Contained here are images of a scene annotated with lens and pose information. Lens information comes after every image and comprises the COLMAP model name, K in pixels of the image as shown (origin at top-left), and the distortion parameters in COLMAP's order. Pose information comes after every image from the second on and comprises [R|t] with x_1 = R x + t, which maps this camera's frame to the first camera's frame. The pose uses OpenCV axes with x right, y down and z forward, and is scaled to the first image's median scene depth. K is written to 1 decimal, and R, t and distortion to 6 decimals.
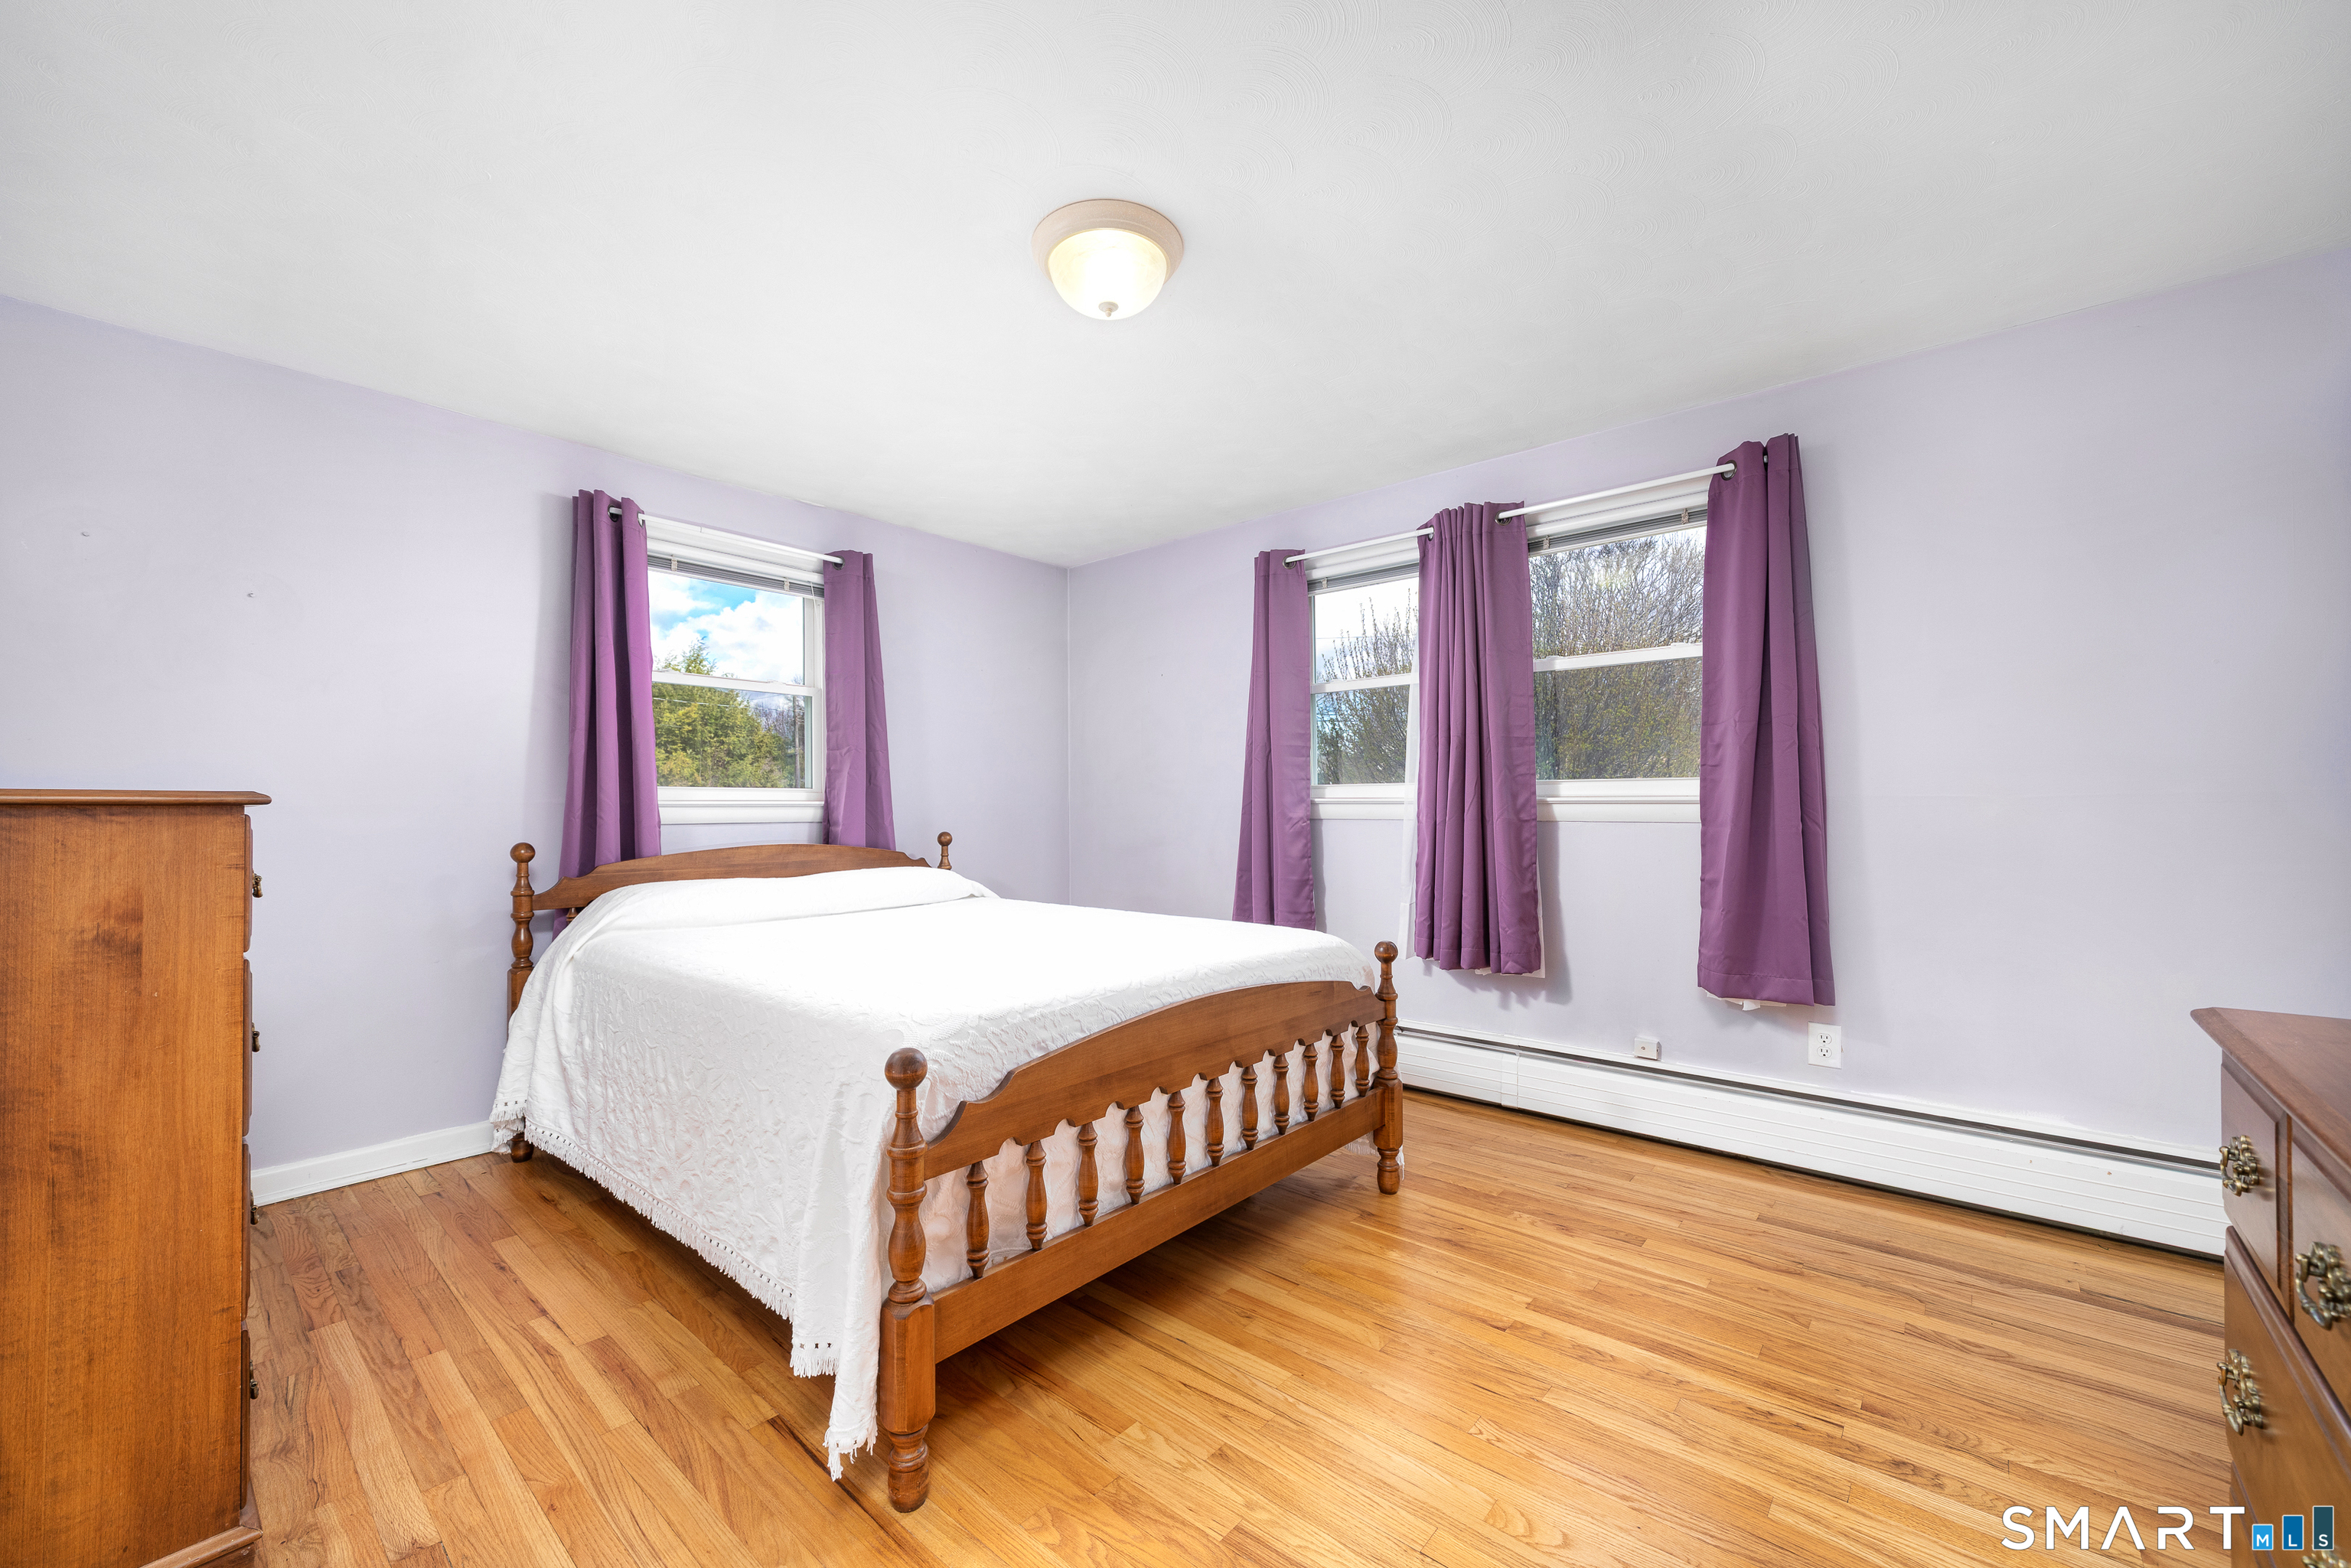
lens RADIAL K [[923.6, 0, 1158.1], [0, 923.6, 802.5], [0, 0, 1]] dist [-0.000517, 0.000034]
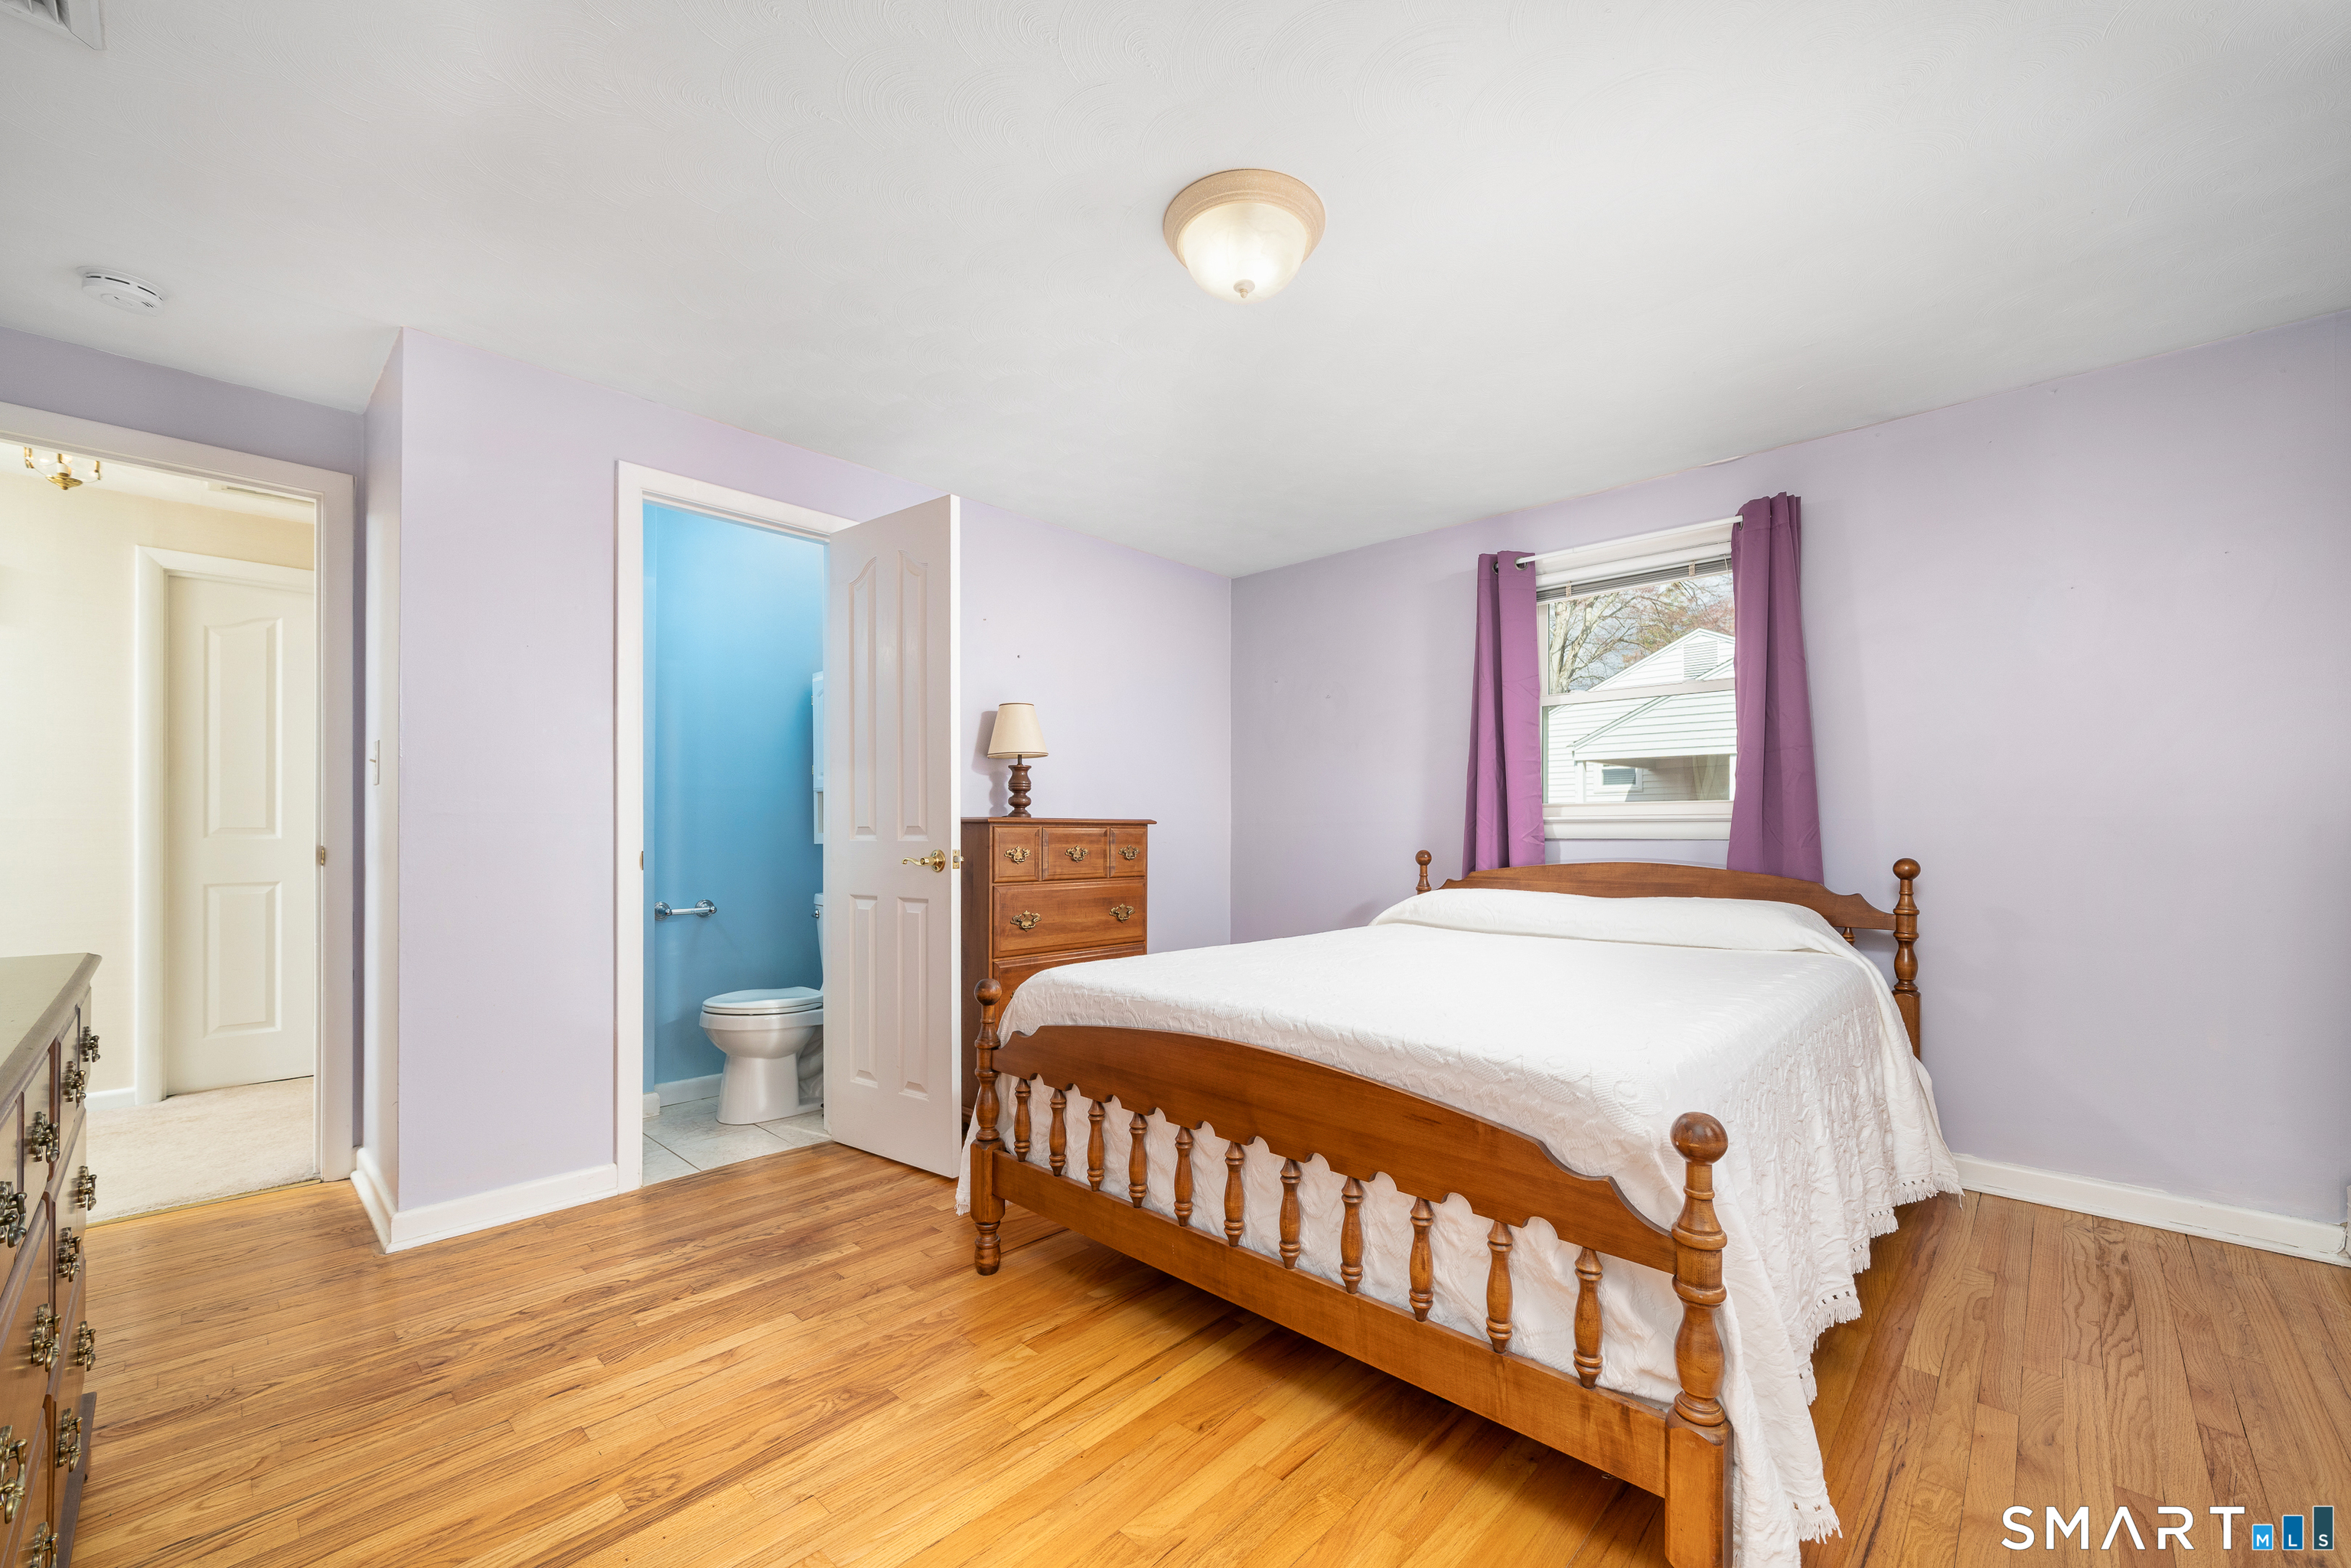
lens RADIAL K [[923.6, 0, 1158.1], [0, 923.6, 802.5], [0, 0, 1]] dist [-0.000517, 0.000034]
pose [[-0.041424, -0.026968, -0.998778, 0.921014], [0.014302, 0.999517, -0.027581, 0.009556], [0.999039, -0.015427, -0.041018, 0.969349]]
